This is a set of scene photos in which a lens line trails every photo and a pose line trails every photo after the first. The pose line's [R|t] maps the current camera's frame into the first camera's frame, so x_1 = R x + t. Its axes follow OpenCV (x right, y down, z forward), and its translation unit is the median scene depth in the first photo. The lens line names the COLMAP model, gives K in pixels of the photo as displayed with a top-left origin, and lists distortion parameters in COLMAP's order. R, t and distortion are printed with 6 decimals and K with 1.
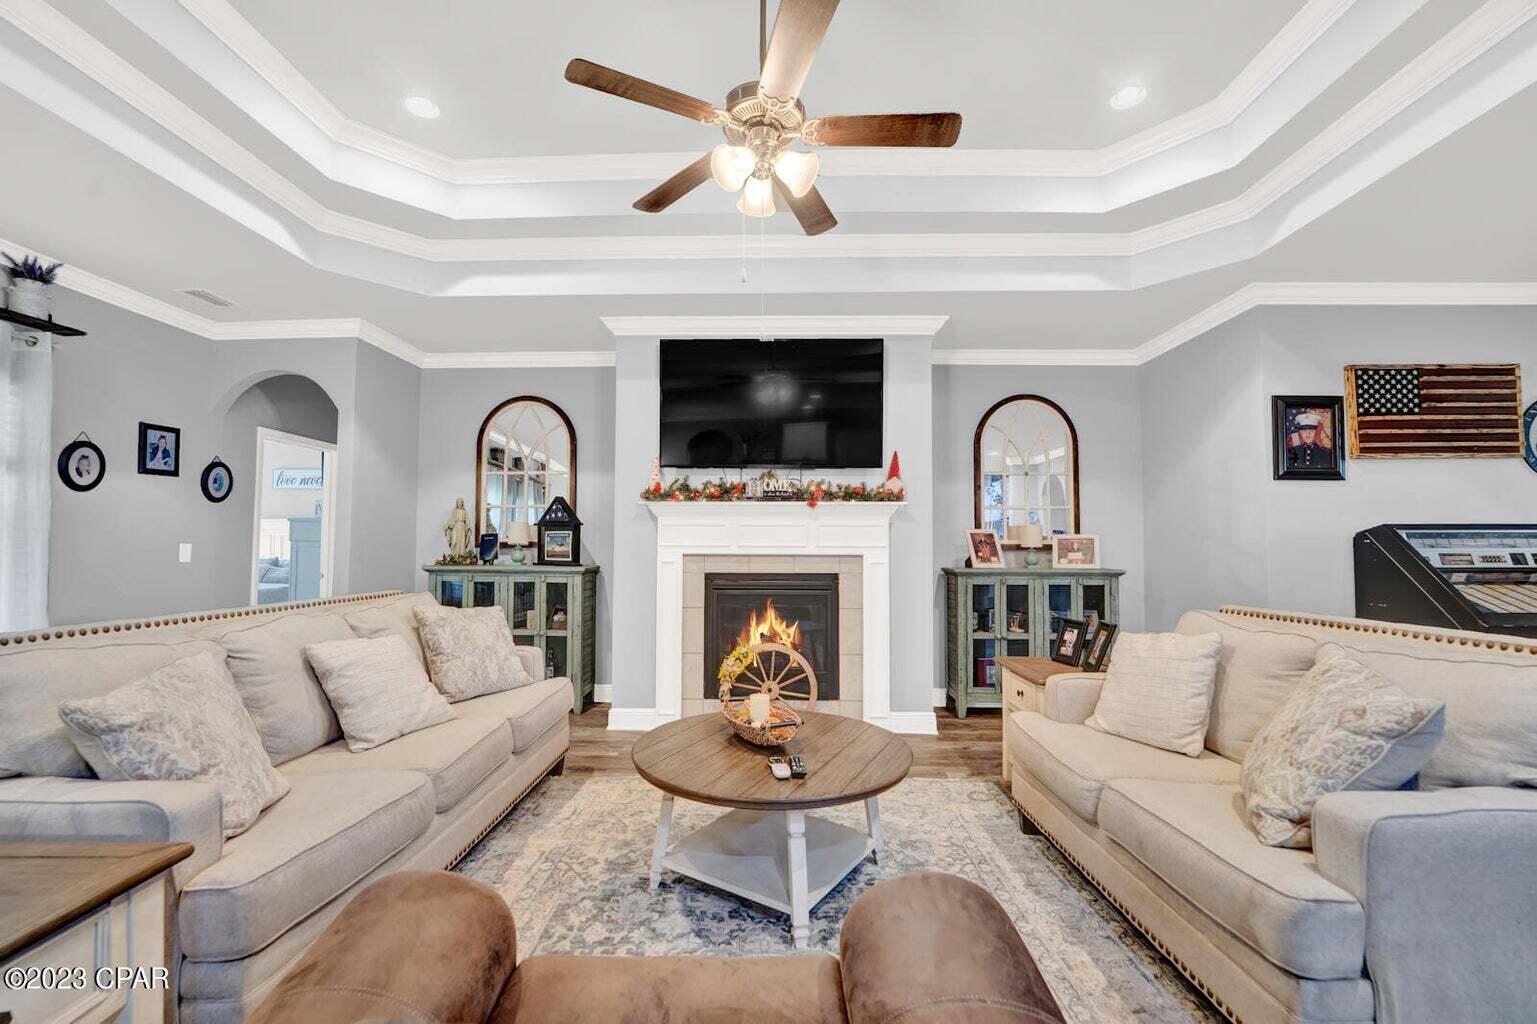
lens RADIAL K [[624.8, 0, 759.4], [0, 624.8, 519.9], [0, 0, 1]] dist [-0.030494, 0.003346]
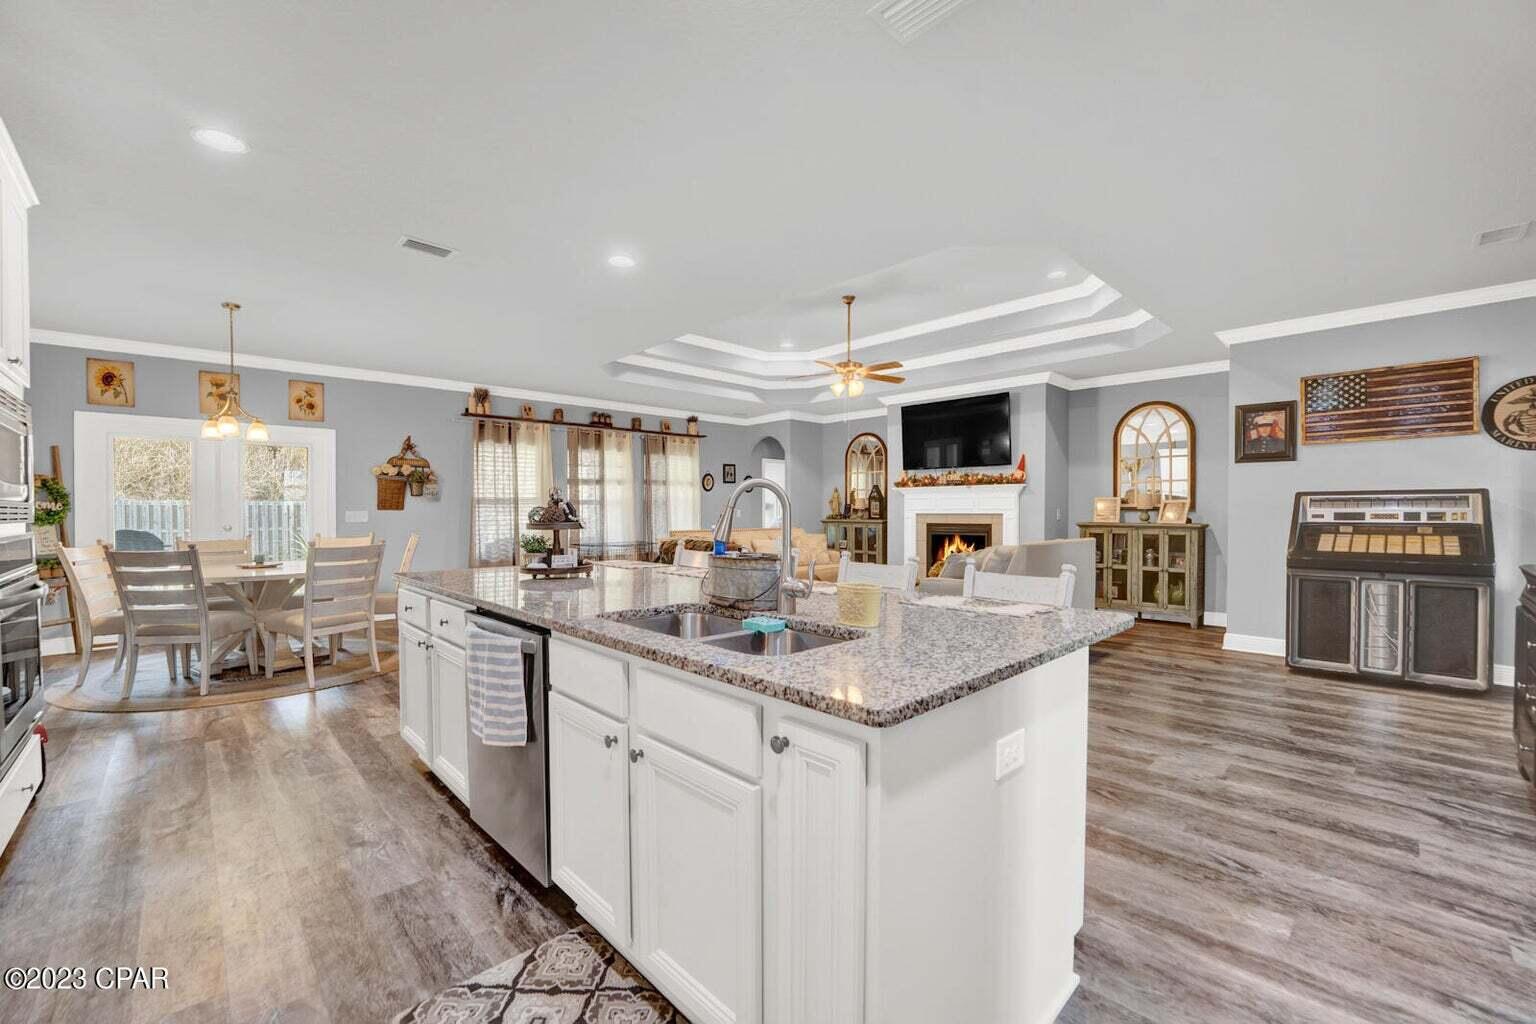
lens RADIAL K [[624.4, 0, 755.9], [0, 624.4, 523.5], [0, 0, 1]] dist [-0.030494, 0.003346]
pose [[0.707566, 0.009384, -0.706584, 0.932441], [0.033994, 0.998302, 0.047299, -0.024995], [0.705829, -0.057487, 0.706046, -0.772768]]
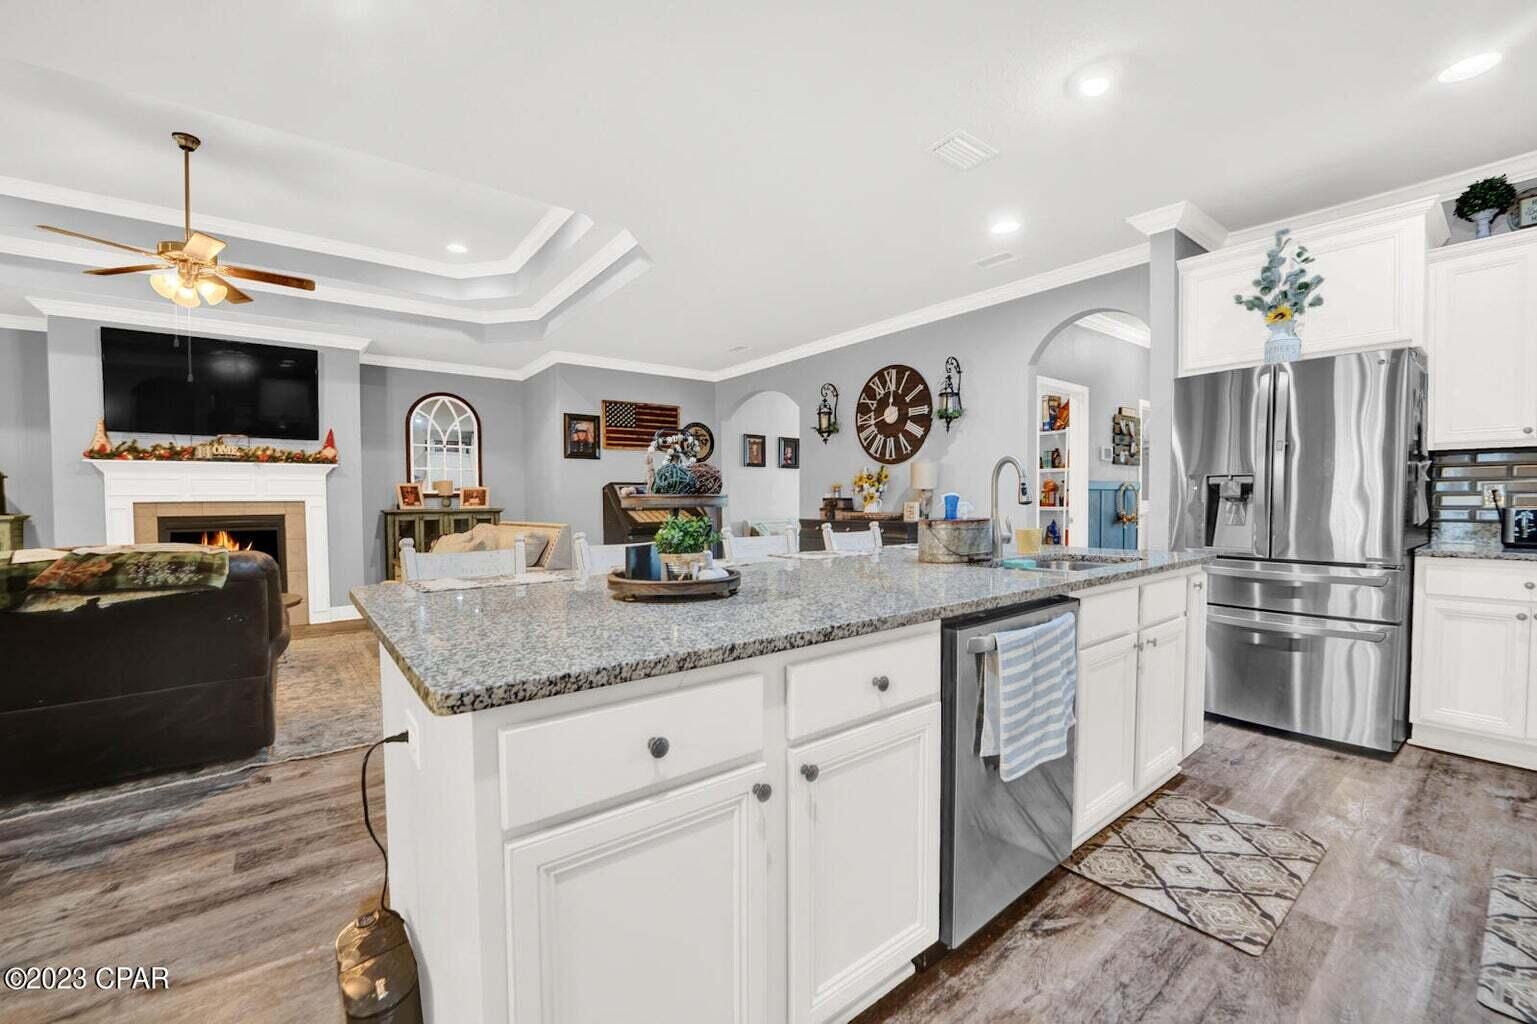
lens RADIAL K [[624.8, 0, 765.5], [0, 624.8, 521.6], [0, 0, 1]] dist [-0.030494, 0.003346]
pose [[0.769576, -0.030558, 0.637824, 0.078647], [-0.016687, 0.997551, 0.067926, -0.009952], [-0.638337, -0.062918, 0.767181, -0.763782]]
